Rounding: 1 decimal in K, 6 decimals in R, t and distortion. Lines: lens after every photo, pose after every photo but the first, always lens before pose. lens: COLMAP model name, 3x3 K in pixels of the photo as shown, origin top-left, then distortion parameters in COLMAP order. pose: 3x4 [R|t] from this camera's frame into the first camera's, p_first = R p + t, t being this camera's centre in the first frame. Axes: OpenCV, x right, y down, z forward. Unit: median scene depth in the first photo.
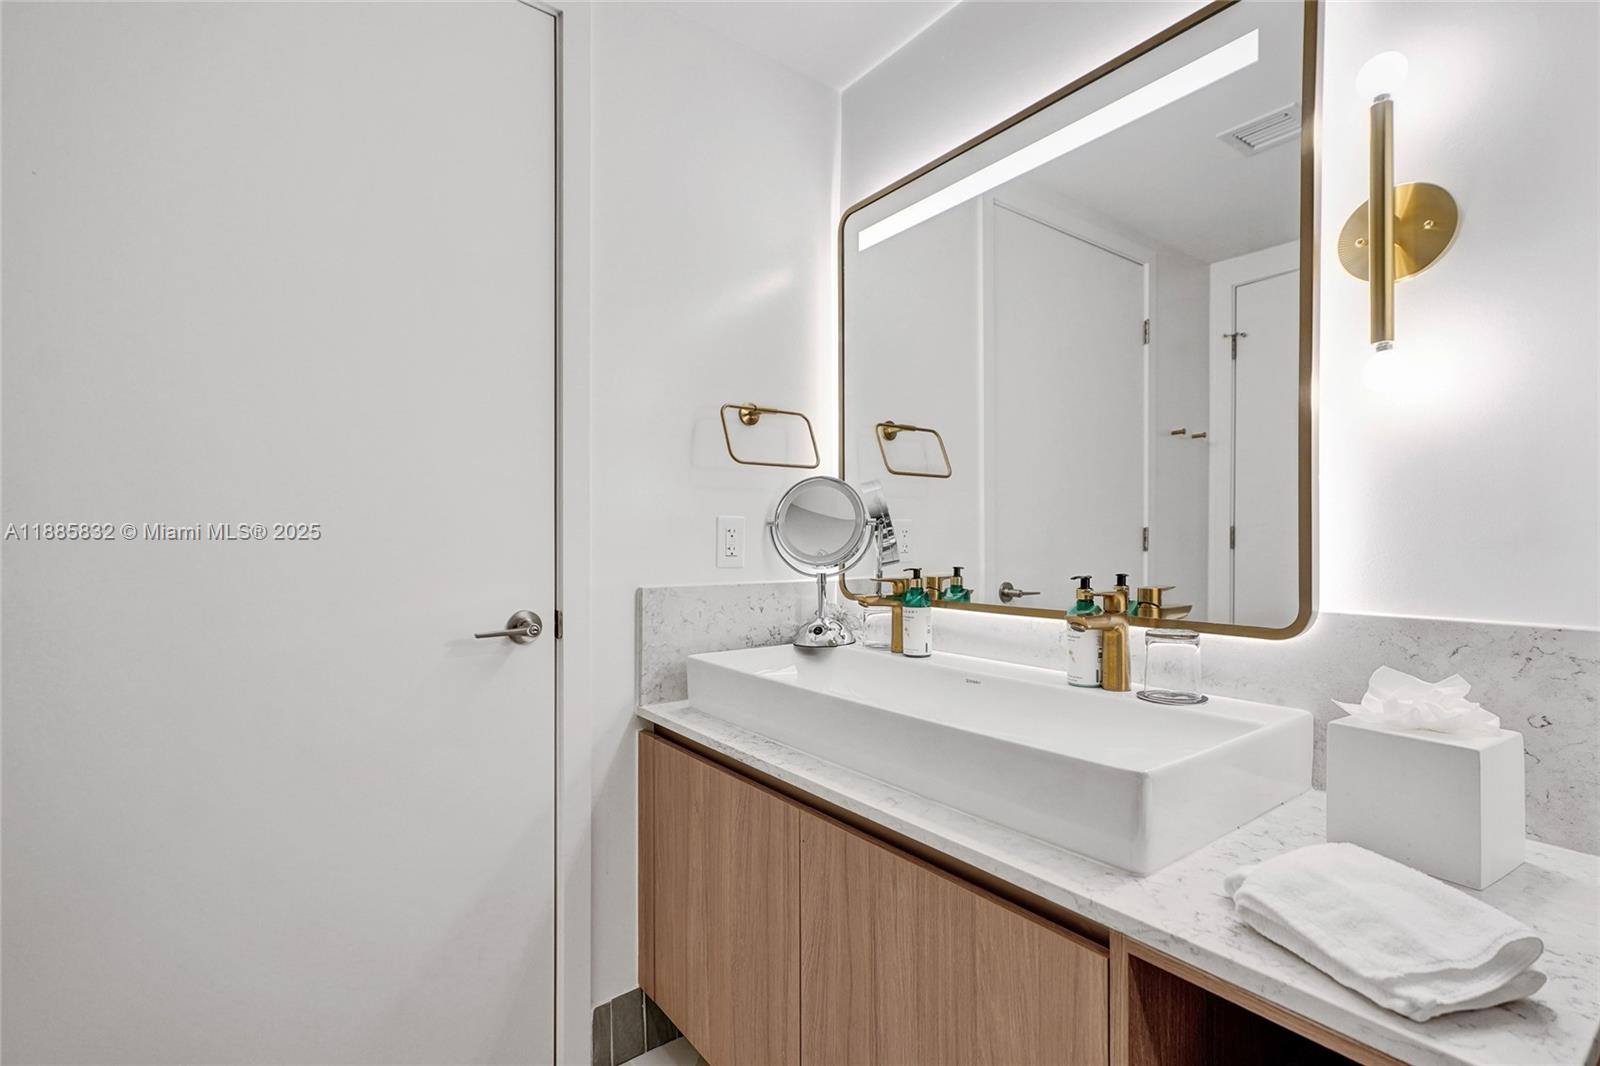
lens RADIAL K [[734.5, 0, 844.2], [0, 734.5, 556.6], [0, 0, 1]] dist [0.002055, 0.007186]
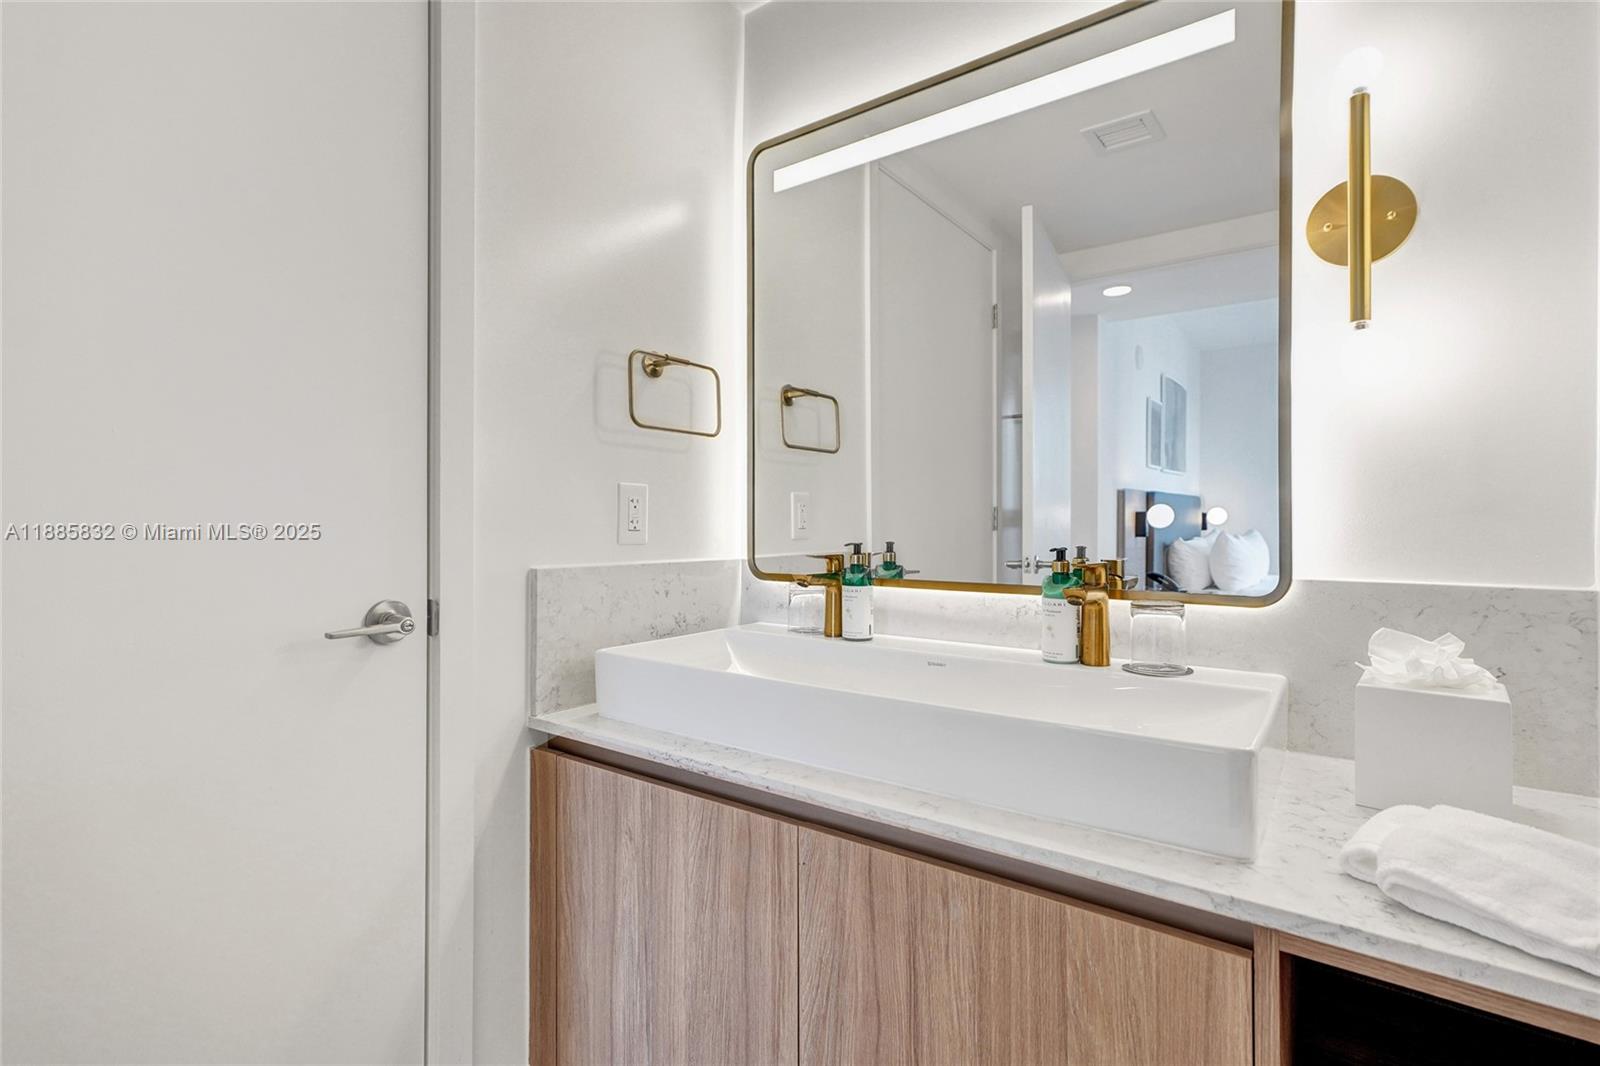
lens RADIAL K [[734.5, 0, 827.3], [0, 734.5, 540.6], [0, 0, 1]] dist [0.002055, 0.007186]
pose [[0.957891, -0.001978, 0.287124, -0.284437], [0.003260, 0.999987, -0.003988, 0.022588], [-0.287112, 0.004757, 0.957885, 0.195654]]
